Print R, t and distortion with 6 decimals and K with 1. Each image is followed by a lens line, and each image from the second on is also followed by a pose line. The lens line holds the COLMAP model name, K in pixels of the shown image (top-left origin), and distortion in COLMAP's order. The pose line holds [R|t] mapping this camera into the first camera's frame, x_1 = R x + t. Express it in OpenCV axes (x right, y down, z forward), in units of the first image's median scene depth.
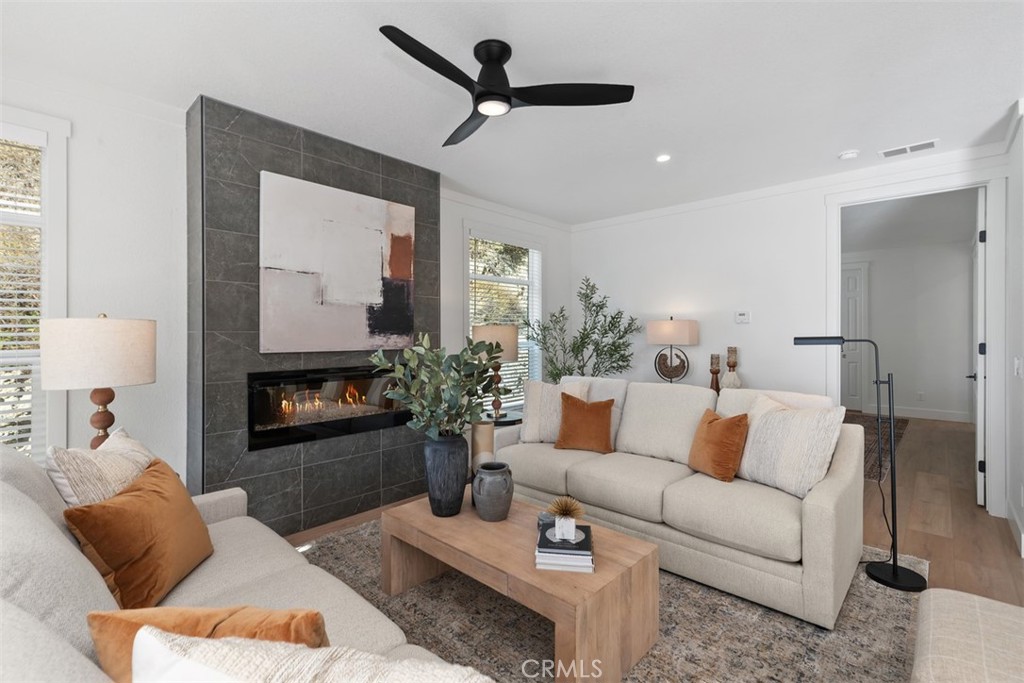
lens RADIAL K [[464.9, 0, 507.8], [0, 464.9, 335.4], [0, 0, 1]] dist [0.005738, 0.000048]
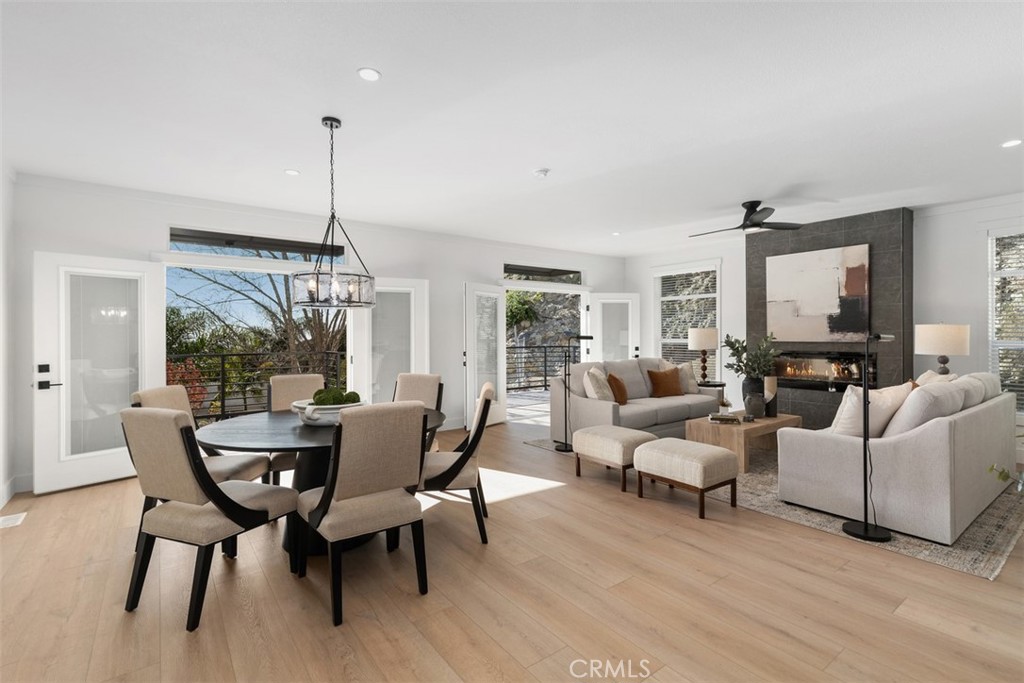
lens RADIAL K [[469.0, 0, 509.2], [0, 469.0, 333.6], [0, 0, 1]] dist [0.005793, 0.000260]
pose [[-0.183497, -0.001672, -0.983019, 1.542616], [0.002523, 0.999994, -0.002172, 0.002835], [0.983017, -0.002878, -0.183491, 0.187175]]
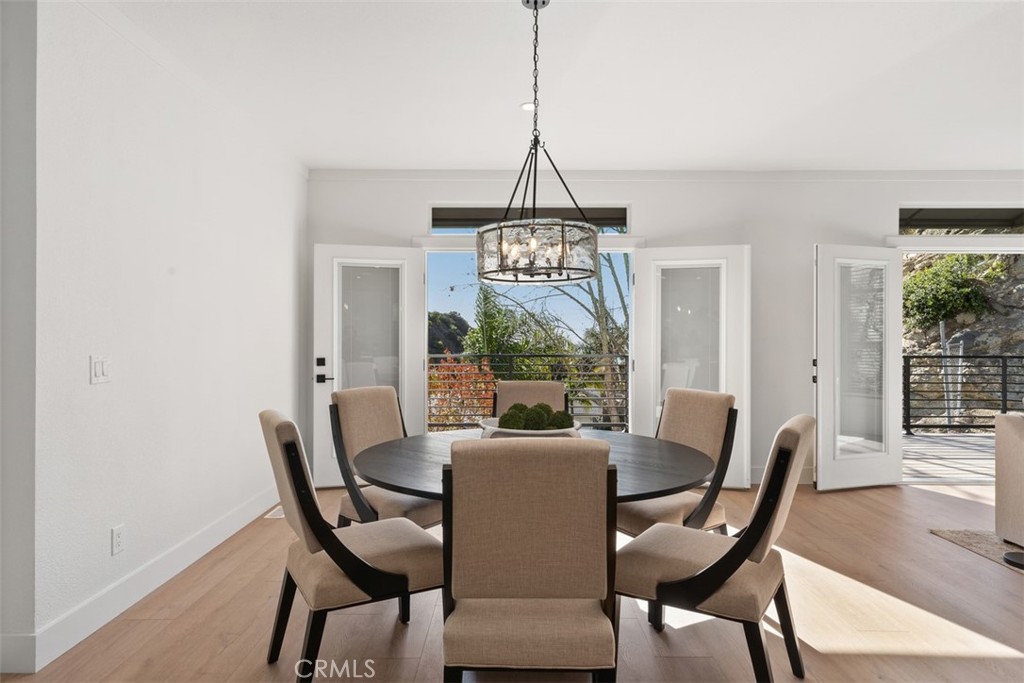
lens RADIAL K [[583.8, 0, 509.8], [0, 583.8, 337.5], [0, 0, 1]] dist [0.009088, 0.001588]
pose [[-0.734266, -0.003391, -0.678854, 1.248120], [-0.004350, 0.999990, -0.000290, 0.021883], [0.678848, 0.002740, -0.734273, 0.207465]]
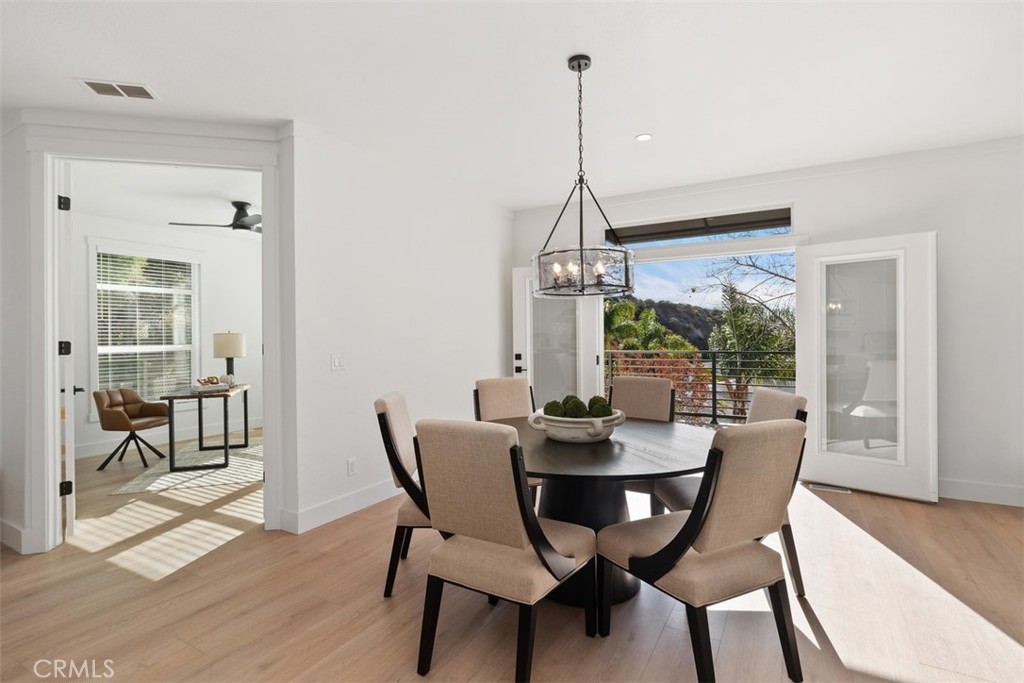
lens RADIAL K [[498.5, 0, 512.6], [0, 498.5, 337.5], [0, 0, 1]] dist [0.001130, -0.000214]
pose [[-0.973416, 0.010910, -0.228783, 1.009026], [0.009475, 0.999928, 0.007369, 0.008513], [0.228847, 0.005006, -0.973450, 0.404076]]
